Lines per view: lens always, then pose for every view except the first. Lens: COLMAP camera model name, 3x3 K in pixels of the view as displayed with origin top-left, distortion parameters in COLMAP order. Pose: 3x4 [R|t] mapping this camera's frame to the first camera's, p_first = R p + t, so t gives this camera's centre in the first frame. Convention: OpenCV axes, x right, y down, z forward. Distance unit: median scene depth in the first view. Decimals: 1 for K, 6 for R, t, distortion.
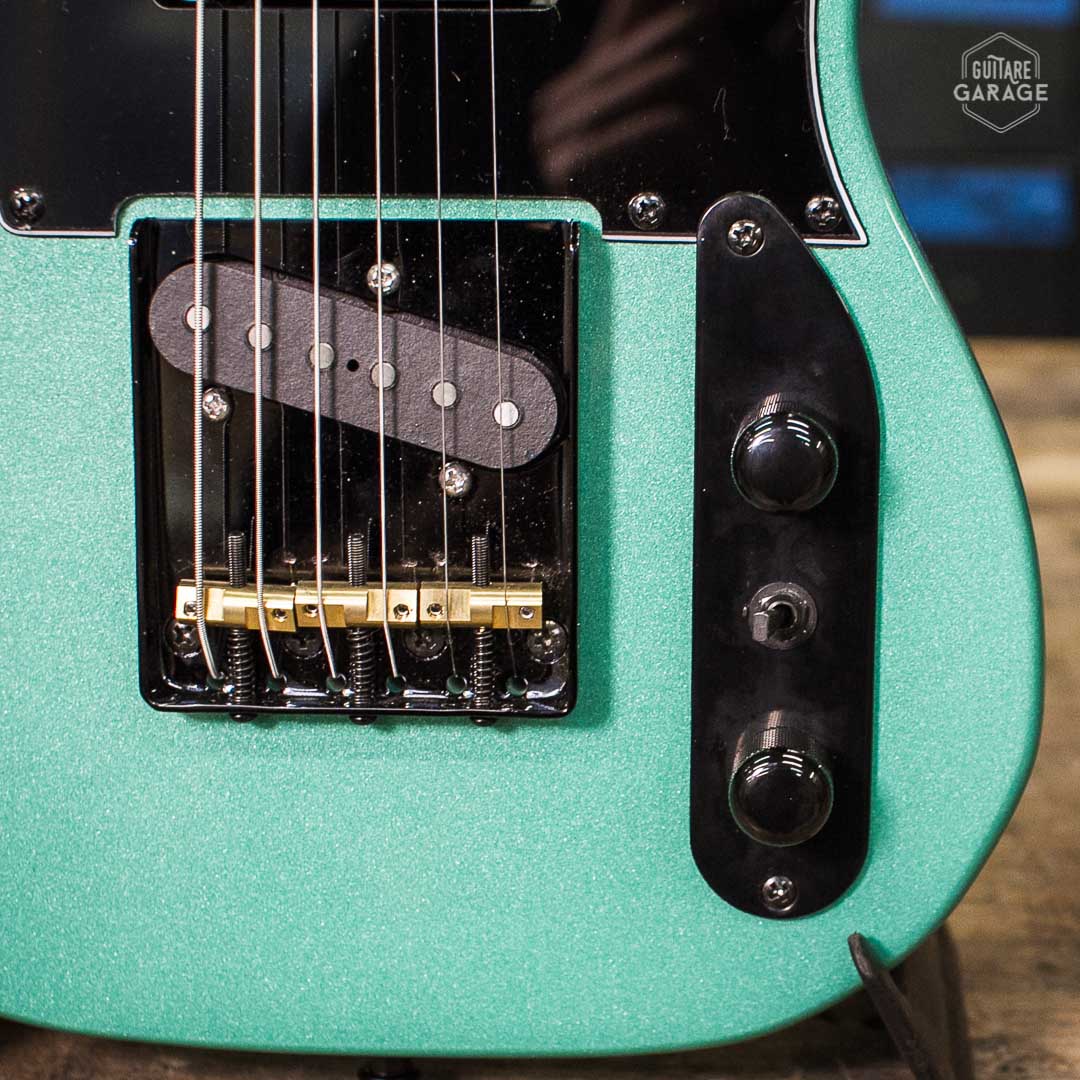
lens RADIAL K [[3353.0, 0, 540.0], [0, 3353.0, 540.0], [0, 0, 1]] dist [-0.144019, -0.636381]
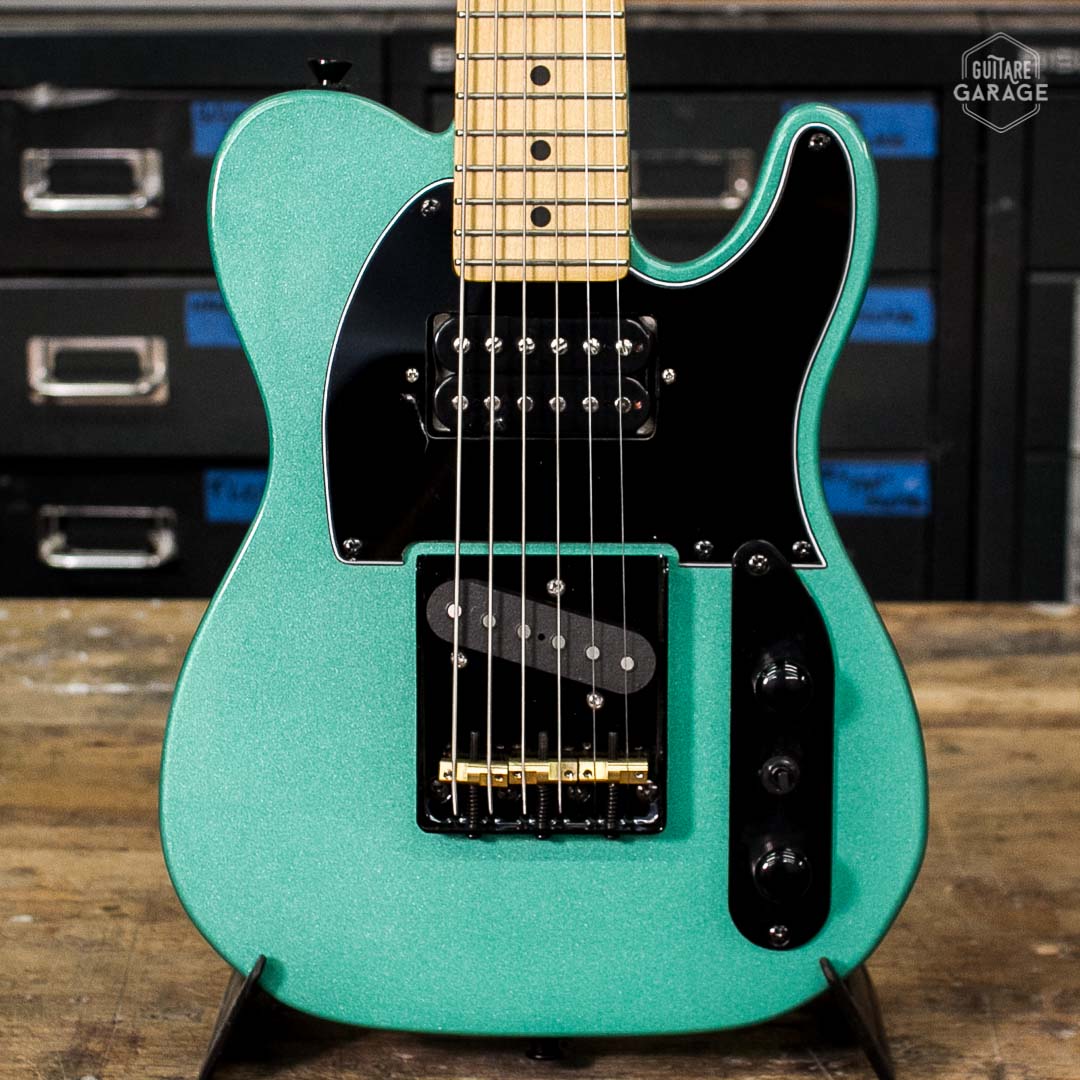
lens RADIAL K [[3598.7, 0, 540.0], [0, 3598.7, 540.0], [0, 0, 1]] dist [-0.057511, 1.235163]
pose [[0.998864, -0.006155, 0.047243, -0.145796], [0.008941, 0.998219, -0.058988, 0.009485], [-0.046796, 0.059343, 0.997140, -0.913179]]
